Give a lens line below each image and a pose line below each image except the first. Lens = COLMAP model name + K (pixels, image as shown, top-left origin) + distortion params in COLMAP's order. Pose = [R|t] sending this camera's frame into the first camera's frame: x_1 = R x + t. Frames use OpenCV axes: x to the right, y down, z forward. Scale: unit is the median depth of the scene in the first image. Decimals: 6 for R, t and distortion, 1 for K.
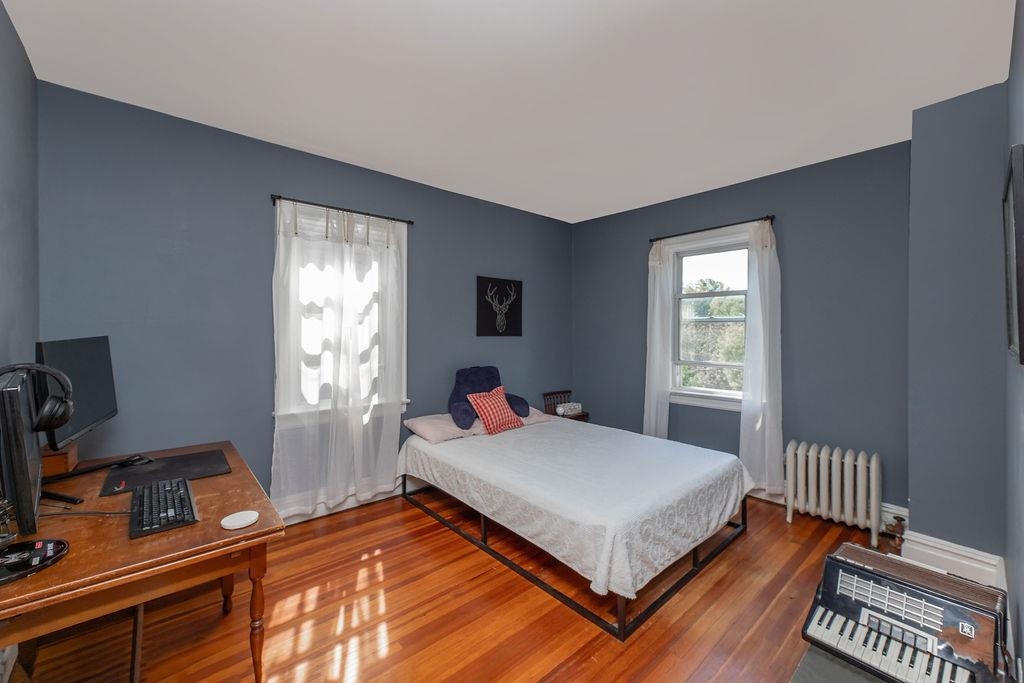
lens RADIAL K [[410.3, 0, 512.4], [0, 410.3, 346.3], [0, 0, 1]] dist [0.000274, -0.000016]
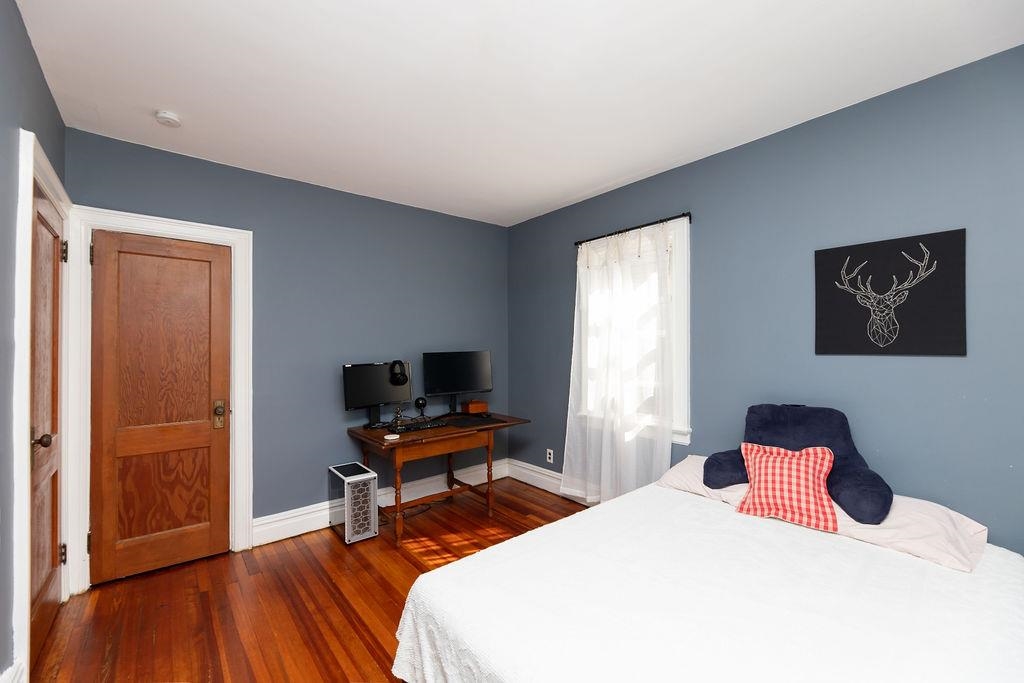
lens RADIAL K [[410.3, 0, 512.4], [0, 410.3, 346.3], [0, 0, 1]] dist [0.000274, -0.000016]
pose [[-0.006716, -0.004795, -0.999966, 0.494851], [-0.026047, 0.999650, -0.004619, -0.020860], [0.999638, 0.026015, -0.006839, 0.562561]]
